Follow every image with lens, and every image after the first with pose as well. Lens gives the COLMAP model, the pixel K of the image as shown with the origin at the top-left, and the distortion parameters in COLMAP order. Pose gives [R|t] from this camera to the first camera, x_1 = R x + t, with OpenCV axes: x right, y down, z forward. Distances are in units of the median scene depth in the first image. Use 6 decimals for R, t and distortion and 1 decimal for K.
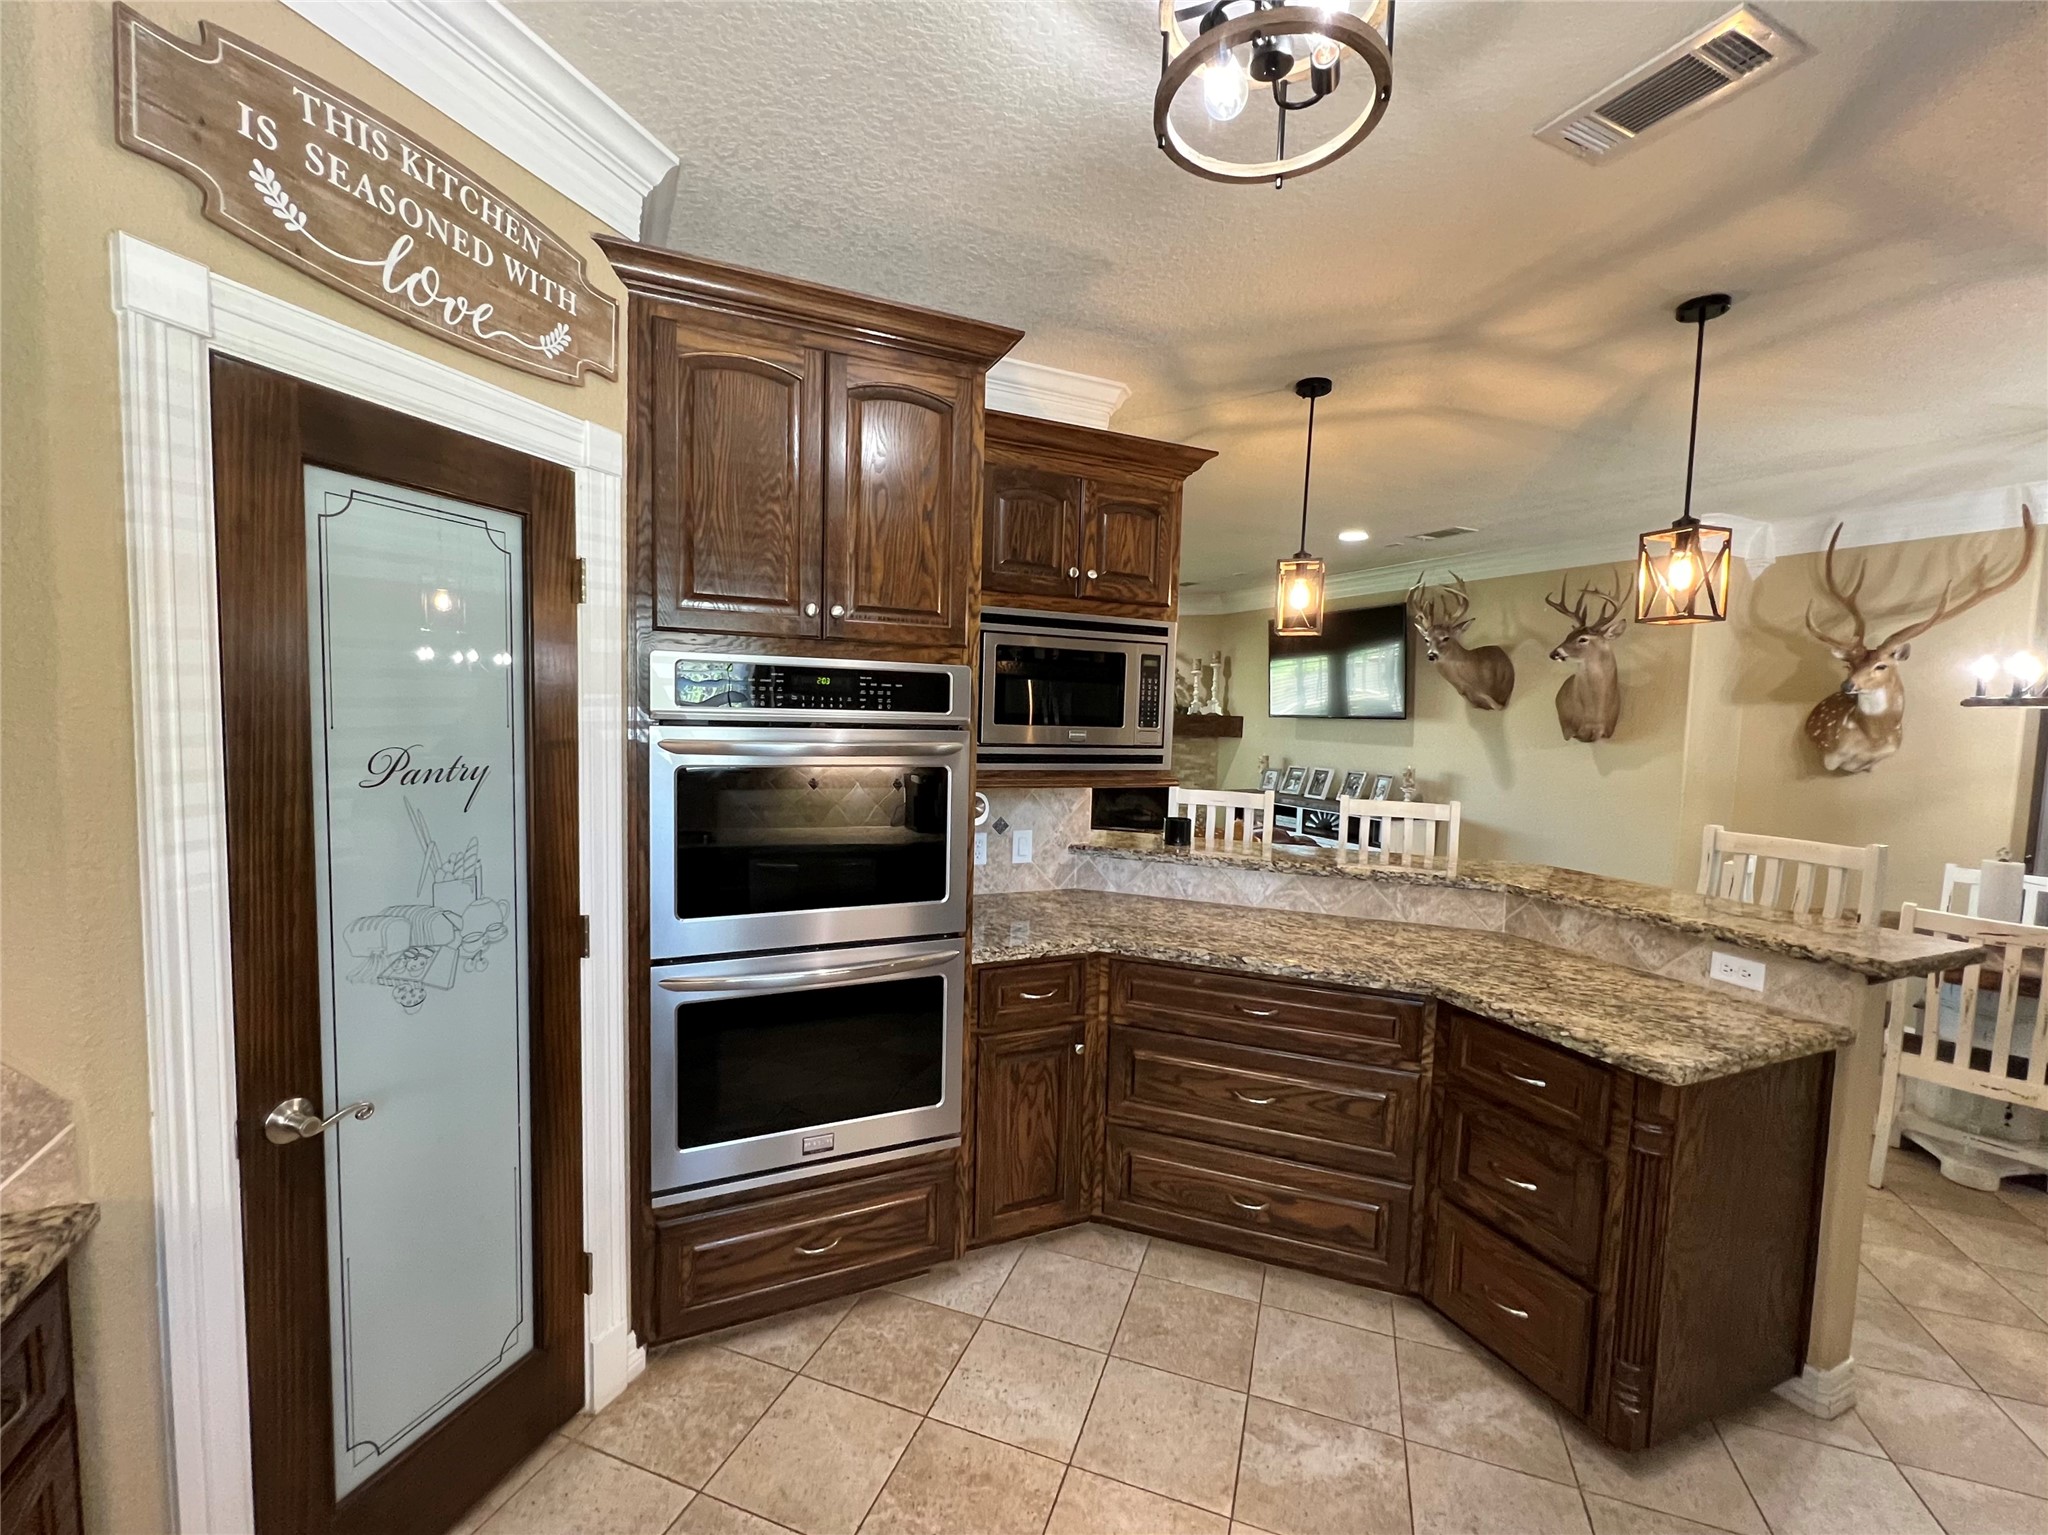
lens RADIAL K [[827.7, 0, 1036.1], [0, 827.7, 769.4], [0, 0, 1]] dist [-0.000821, 0.000499]
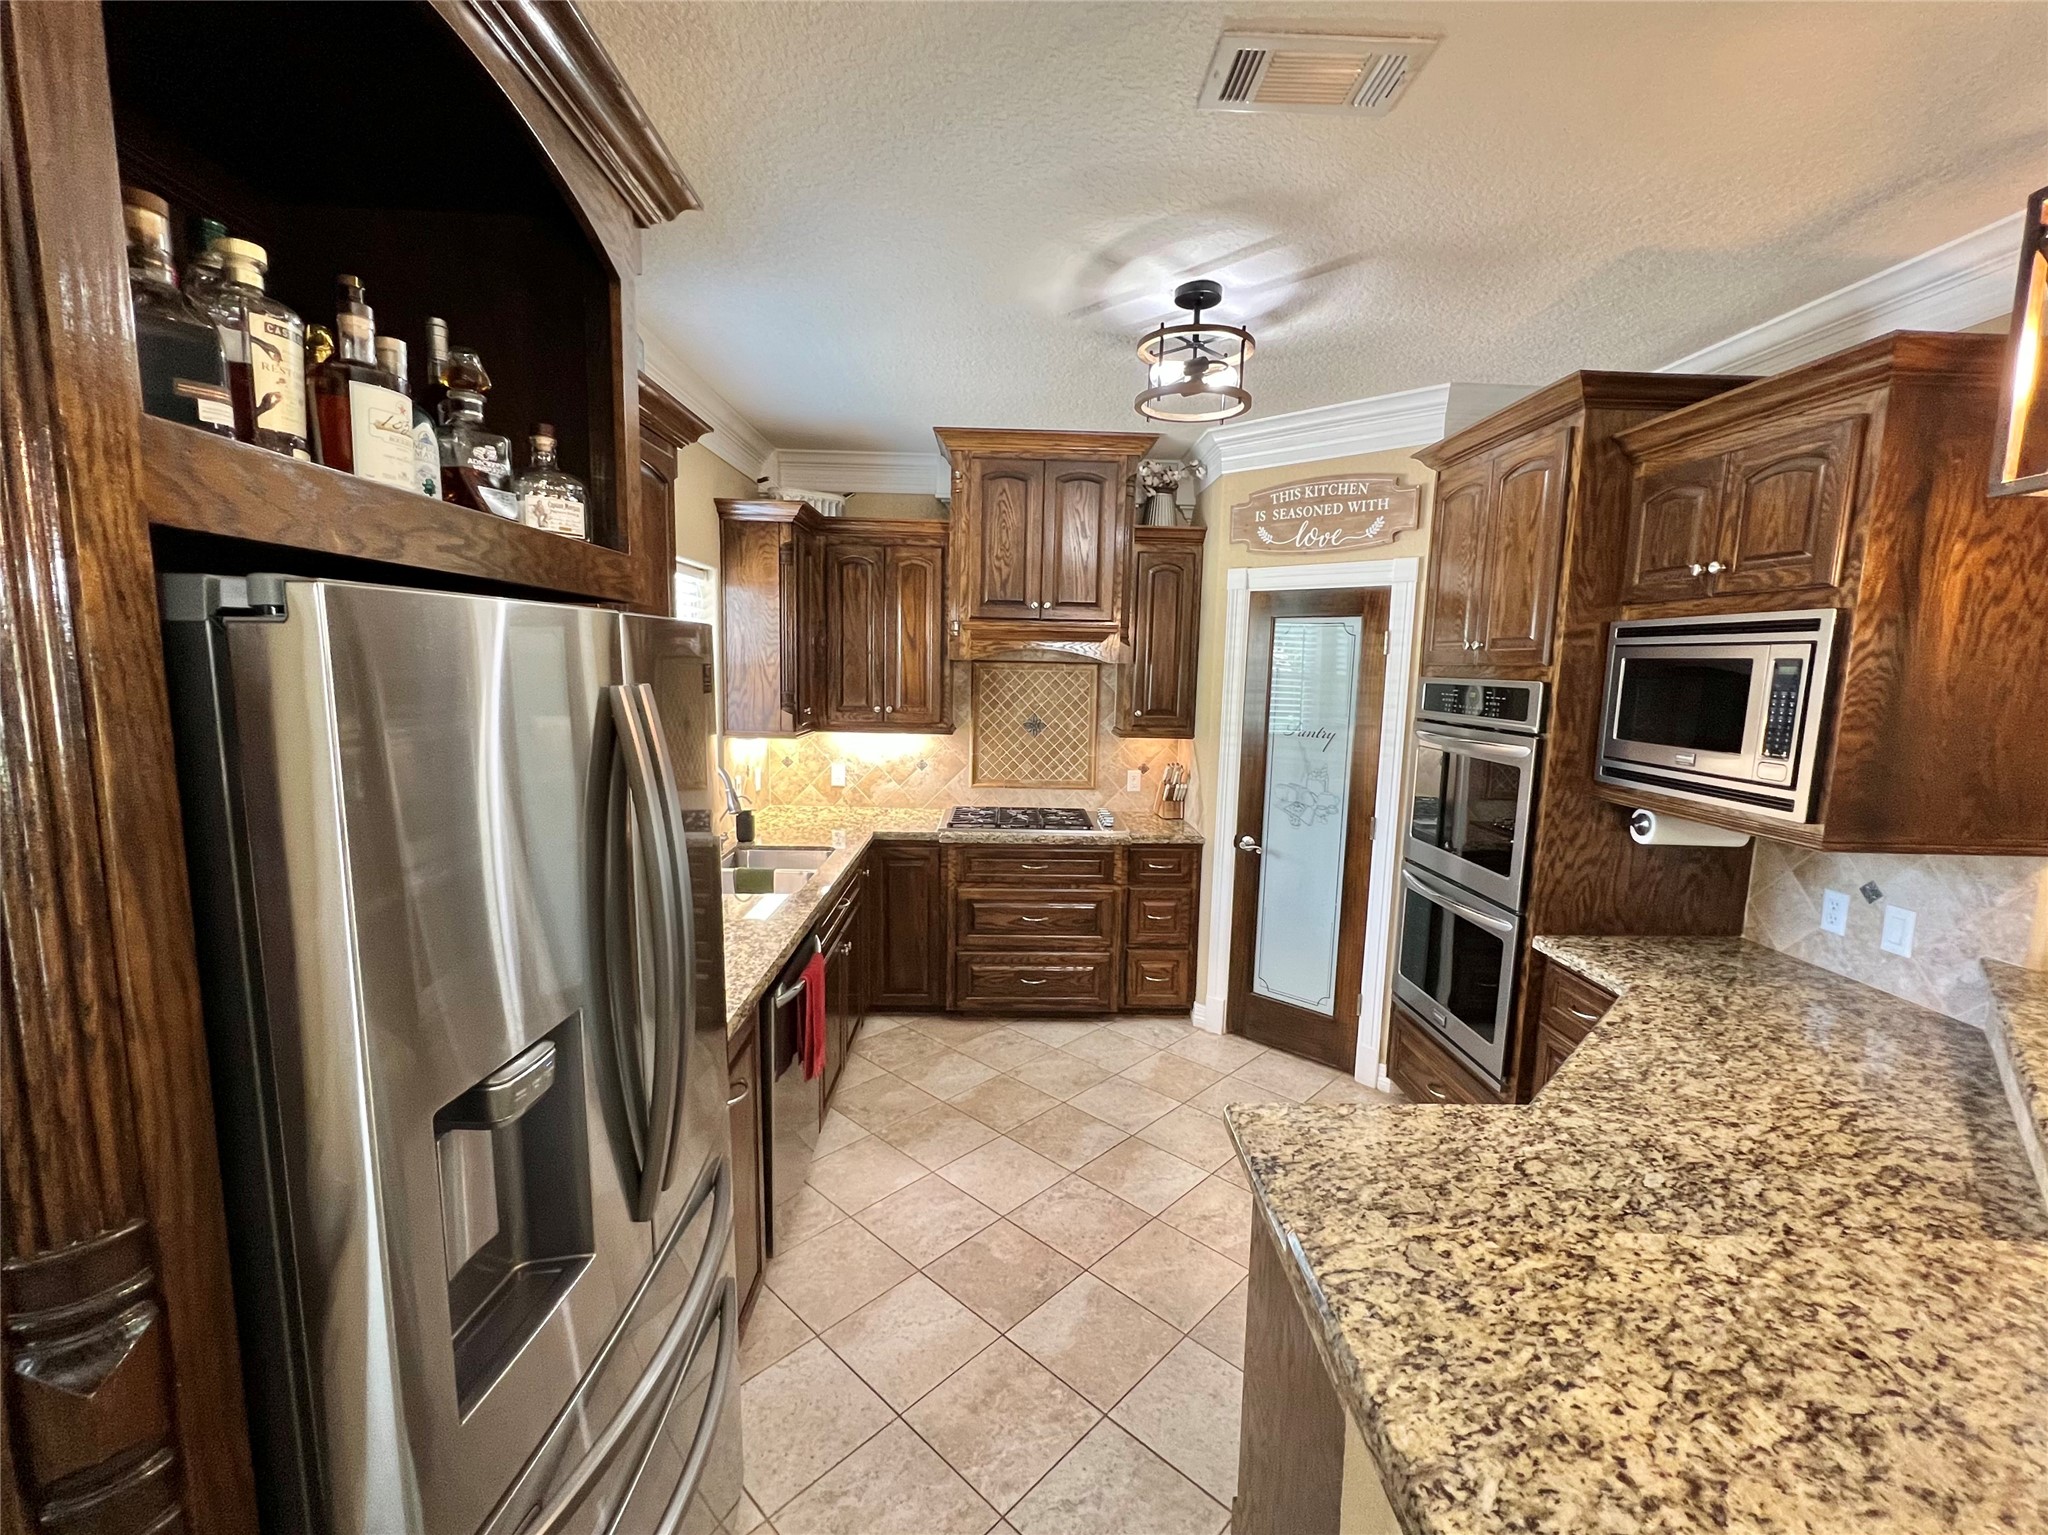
lens RADIAL K [[827.7, 0, 1036.1], [0, 827.7, 769.4], [0, 0, 1]] dist [-0.000821, 0.000499]
pose [[-0.366669, 0.085570, -0.926408, 1.475466], [-0.096251, 0.986929, 0.129256, -0.102782], [0.925359, 0.136561, -0.353641, 0.921832]]
